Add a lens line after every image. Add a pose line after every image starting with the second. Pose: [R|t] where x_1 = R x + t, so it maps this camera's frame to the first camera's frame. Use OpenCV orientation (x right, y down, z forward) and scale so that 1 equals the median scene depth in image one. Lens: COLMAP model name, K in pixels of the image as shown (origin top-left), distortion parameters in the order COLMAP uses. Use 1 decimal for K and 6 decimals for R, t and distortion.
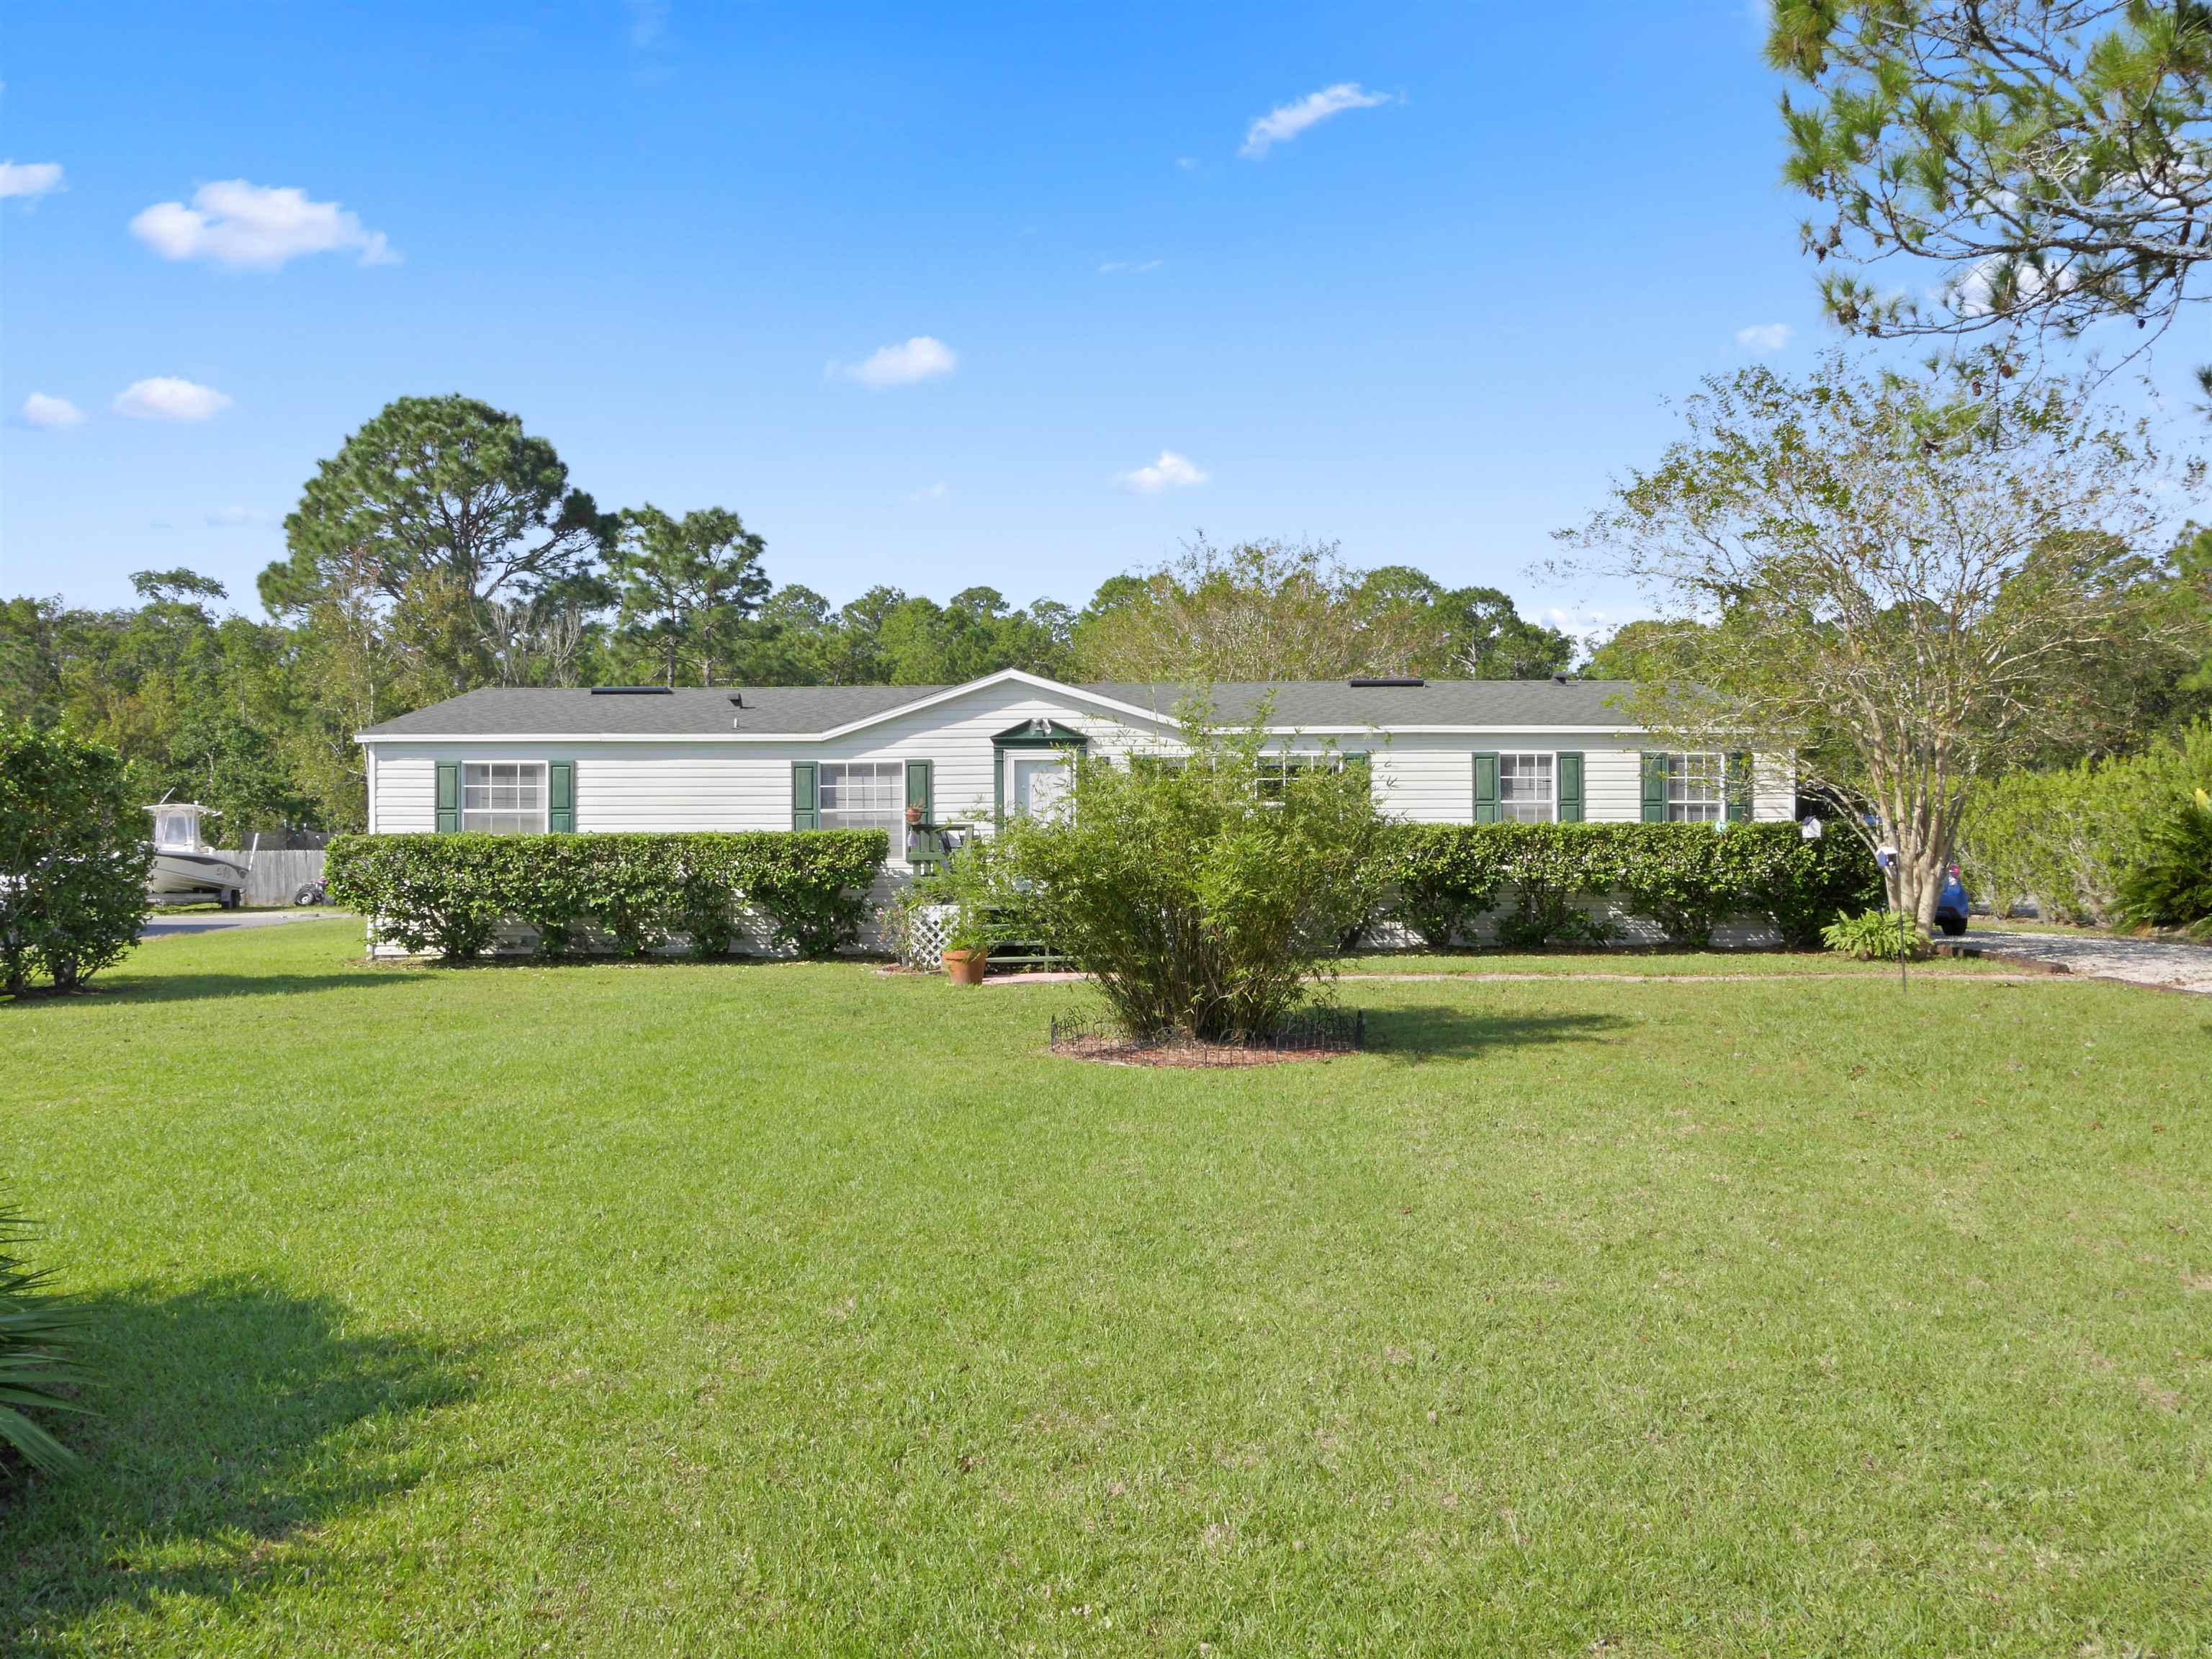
lens RADIAL K [[1737.4, 0, 1106.0], [0, 1737.4, 829.5], [0, 0, 1]] dist [0.000833, 0.001064]
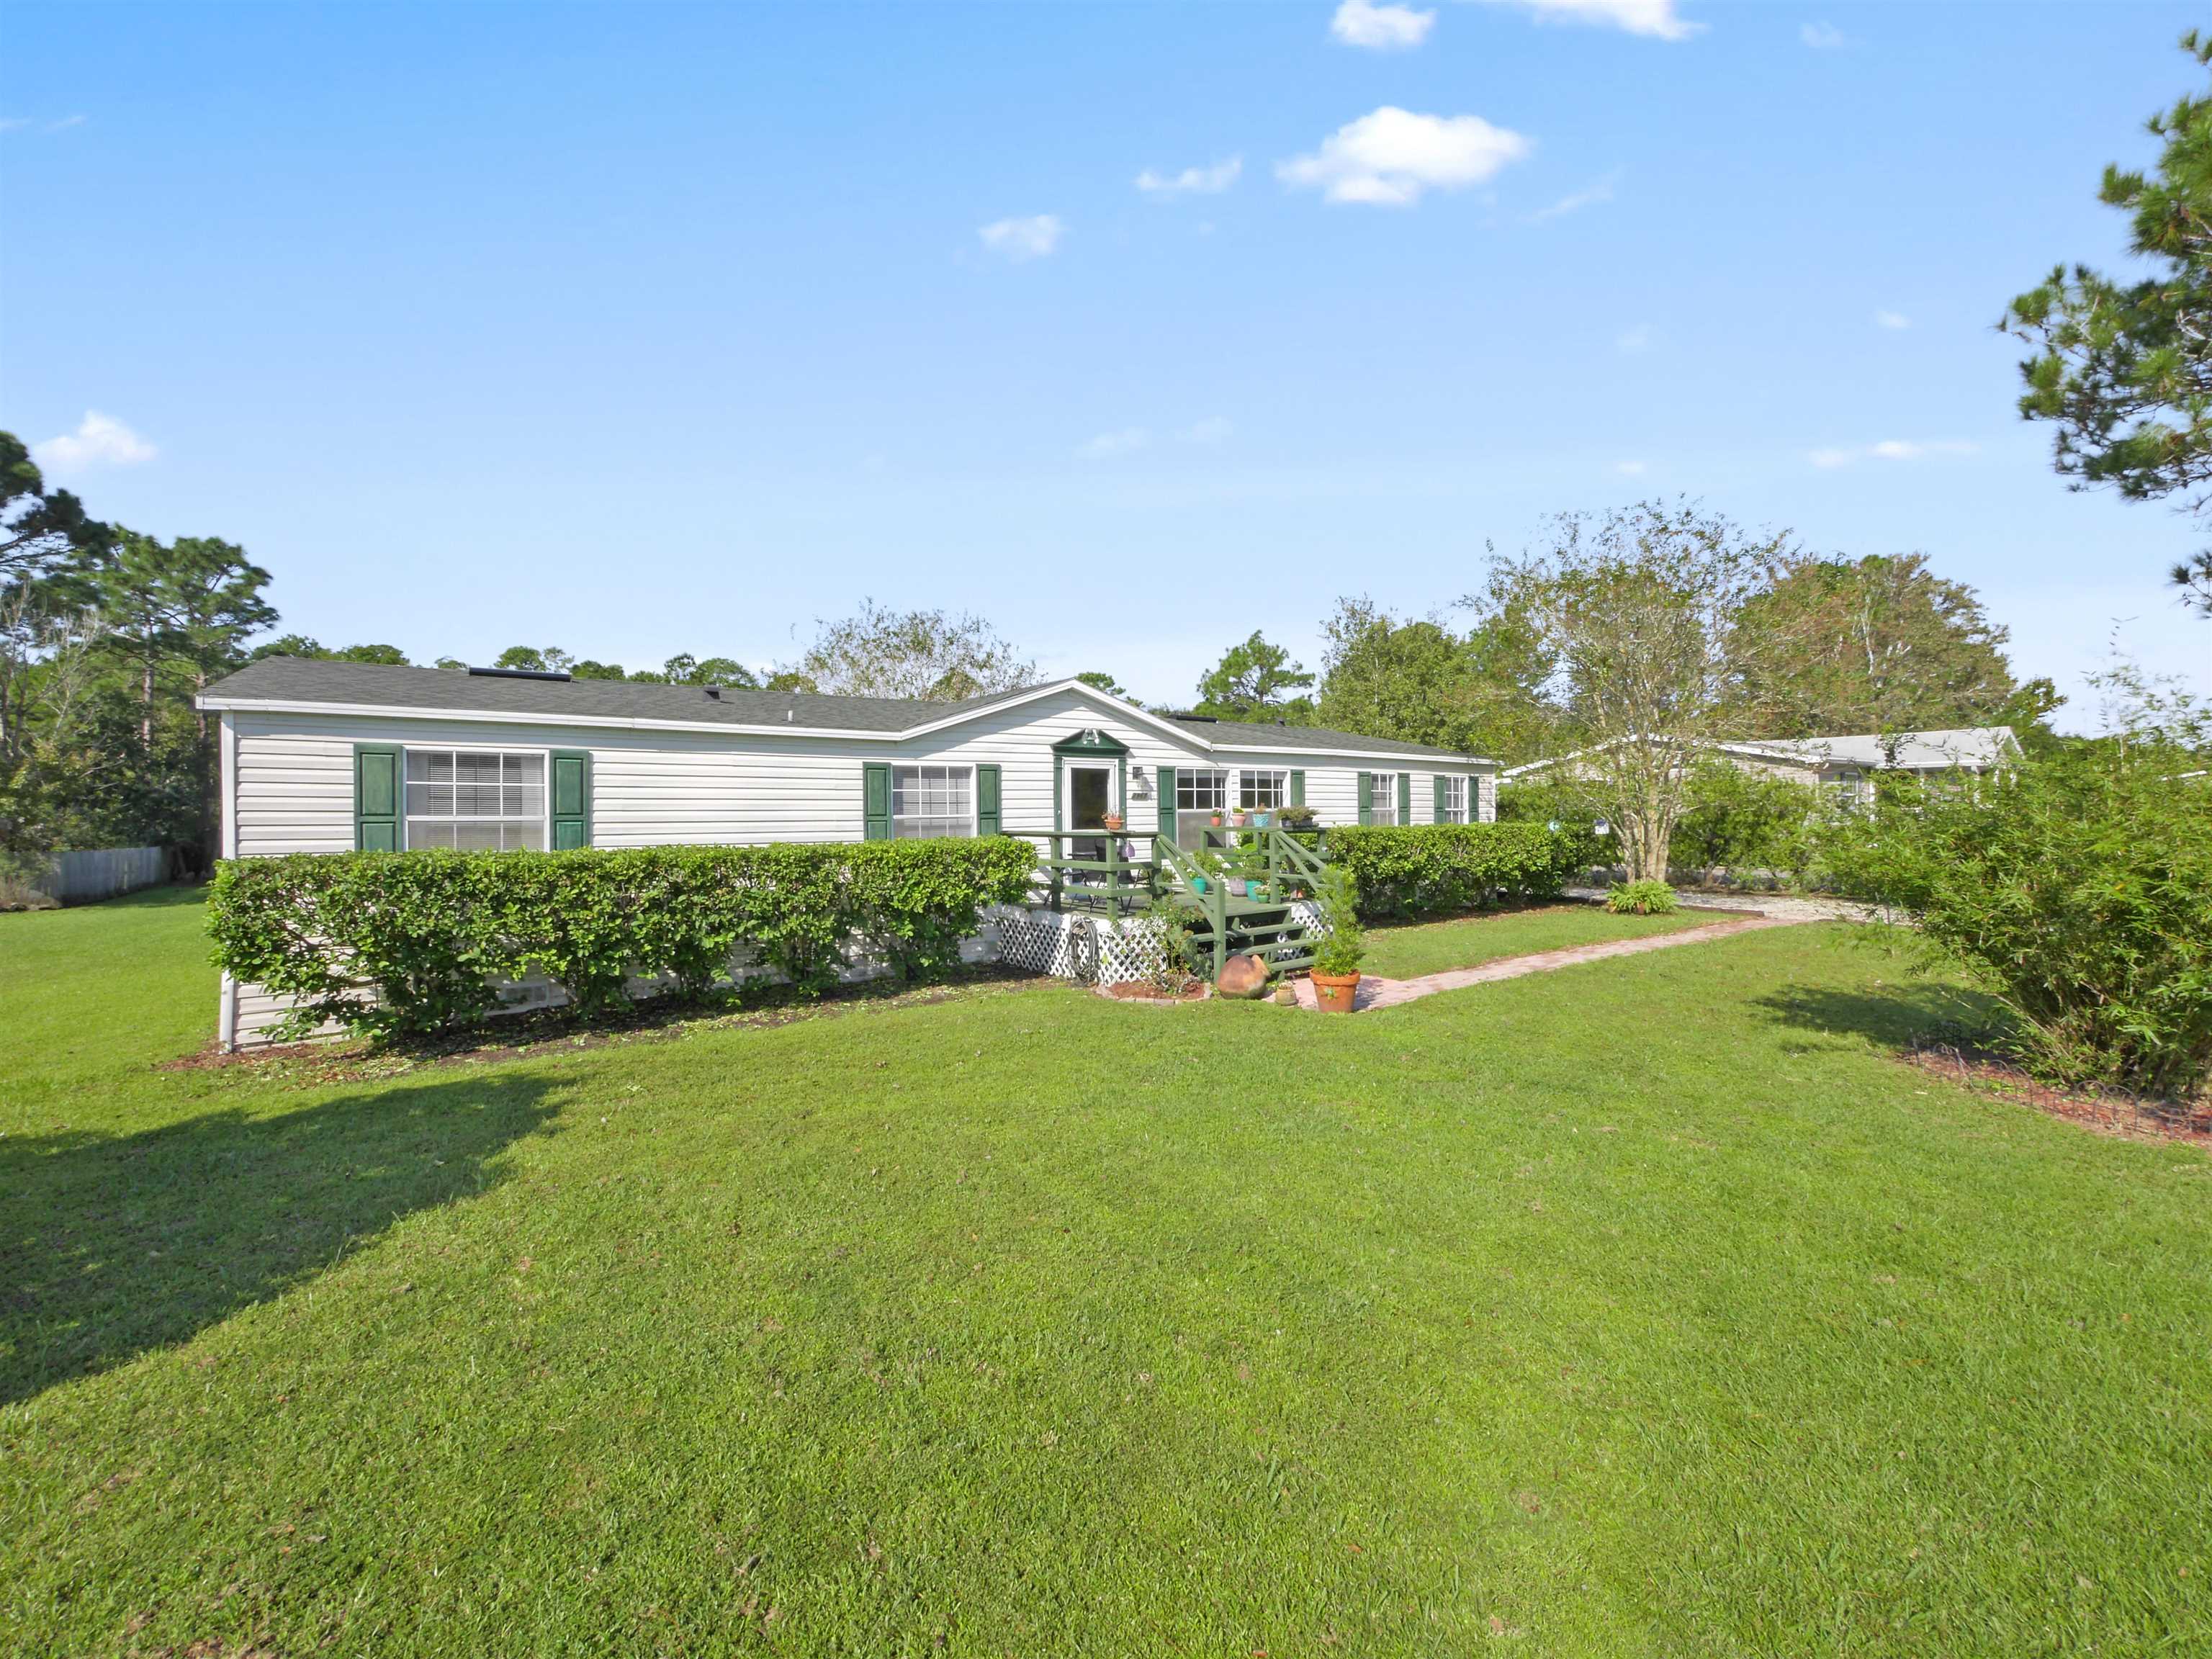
lens RADIAL K [[939.0, 0, 1114.4], [0, 939.0, 814.8], [0, 0, 1]] dist [-0.005162, 0.000110]
pose [[0.797167, -0.001982, 0.603755, -0.370556], [0.005923, 0.999972, -0.004538, -0.008677], [-0.603730, 0.007193, 0.797157, 0.532763]]
